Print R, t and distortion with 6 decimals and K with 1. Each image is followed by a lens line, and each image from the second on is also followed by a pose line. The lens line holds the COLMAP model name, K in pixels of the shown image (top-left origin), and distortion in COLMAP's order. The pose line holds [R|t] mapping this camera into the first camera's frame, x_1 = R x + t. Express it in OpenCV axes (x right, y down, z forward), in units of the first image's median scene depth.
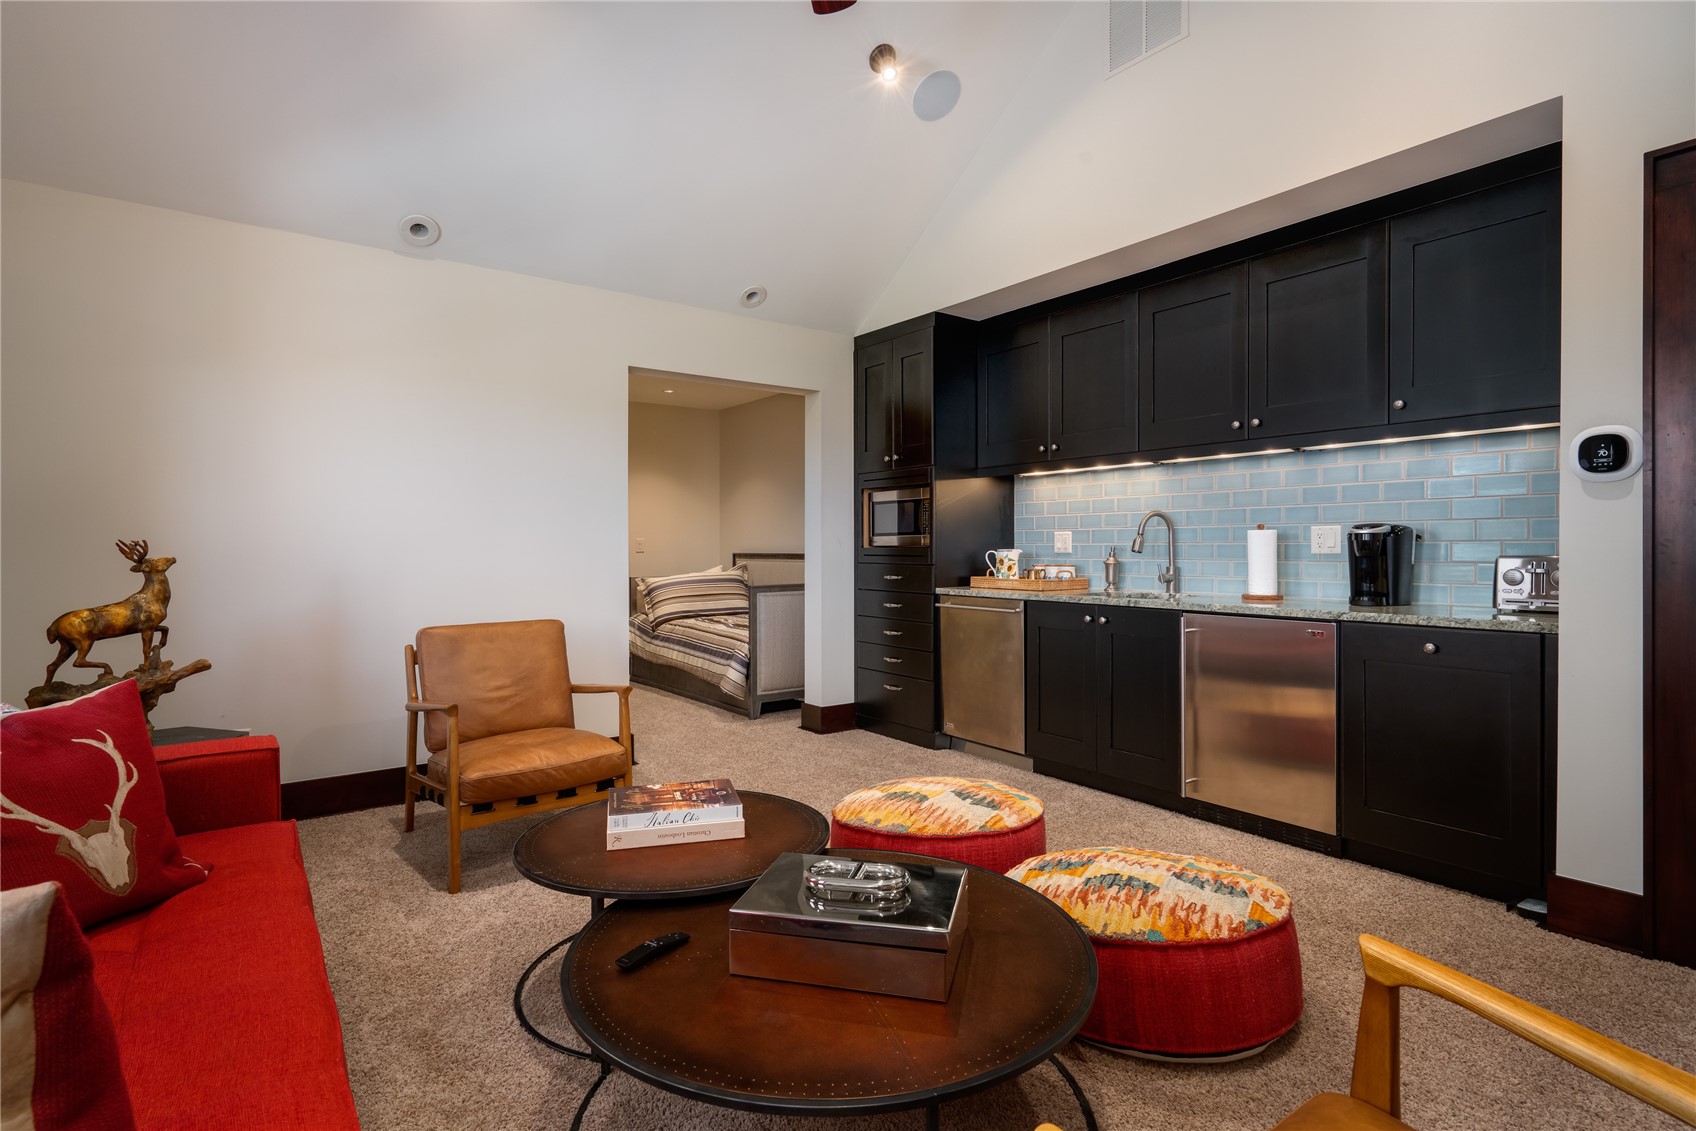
lens RADIAL K [[837.9, 0, 894.9], [0, 837.9, 551.4], [0, 0, 1]] dist [0.000744, 0.000089]
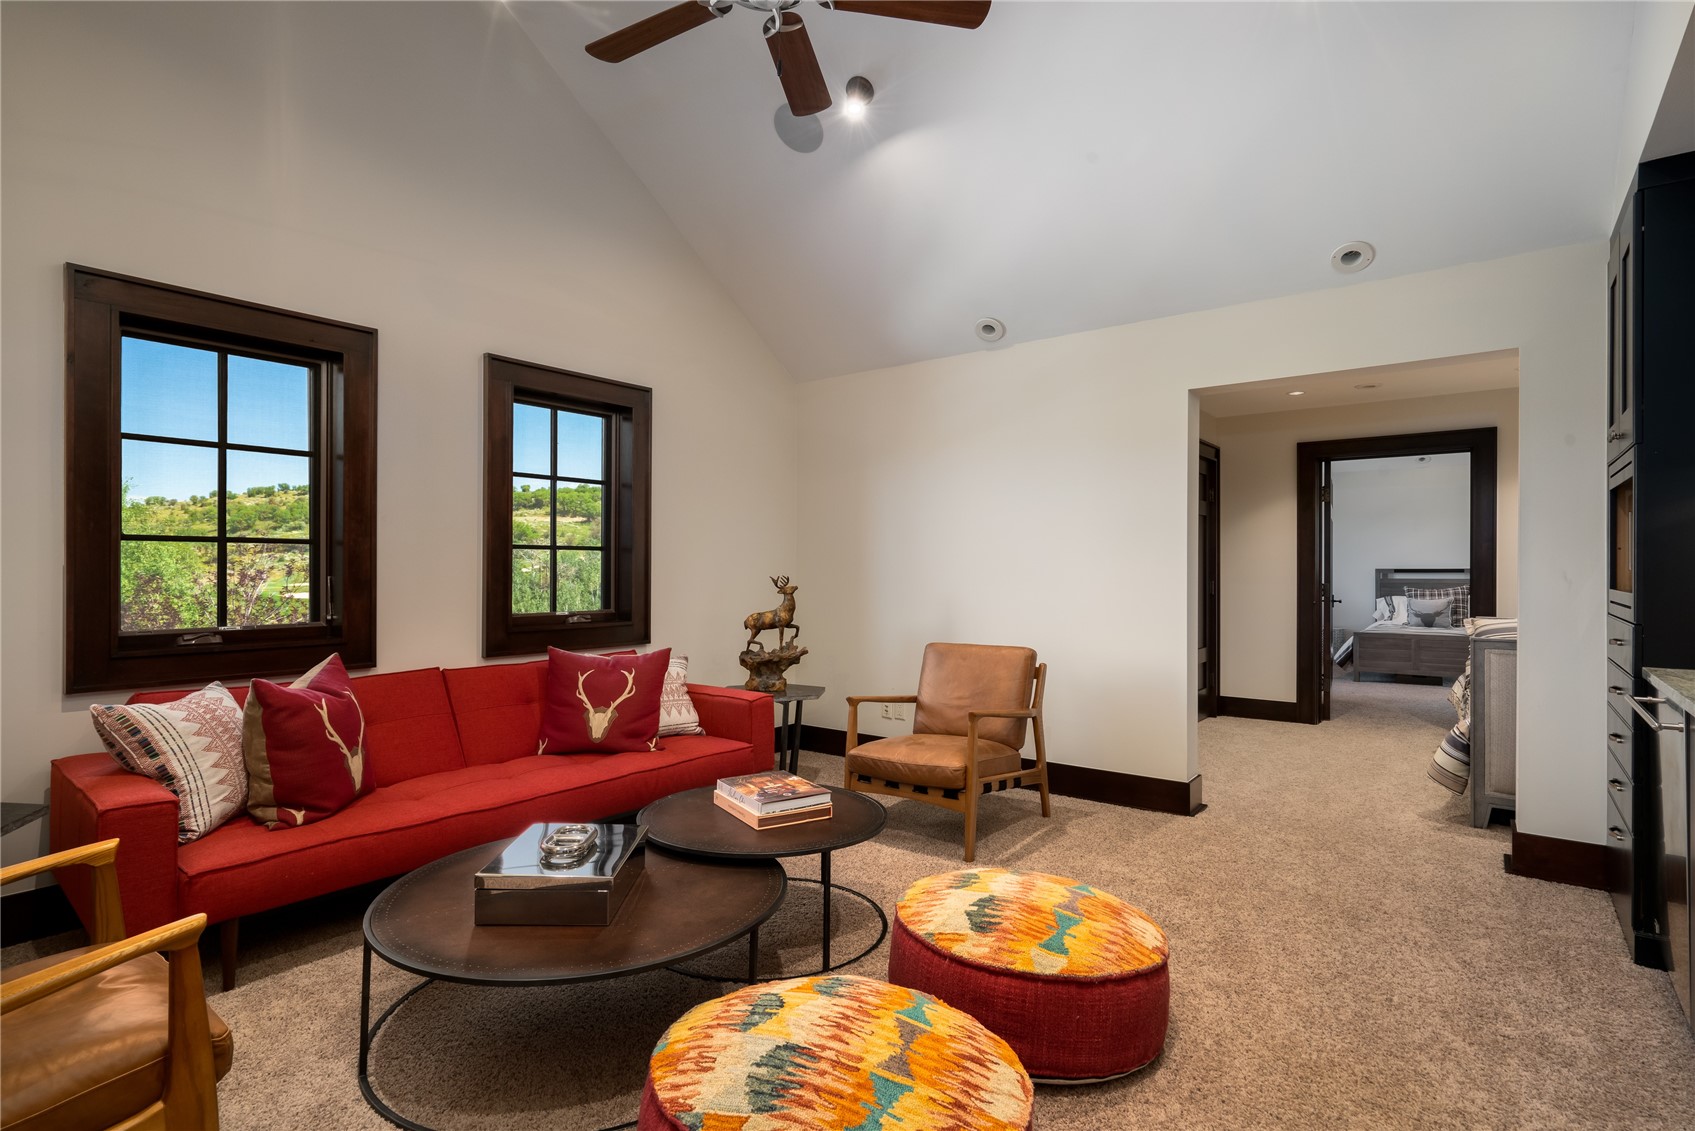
lens RADIAL K [[837.4, 0, 848.7], [0, 837.4, 564.0], [0, 0, 1]] dist [0.000744, 0.000089]
pose [[0.252319, -0.000559, -0.967644, 0.879386], [-0.008281, 0.999962, -0.002737, -0.036234], [0.967609, 0.008703, 0.252305, 0.699698]]
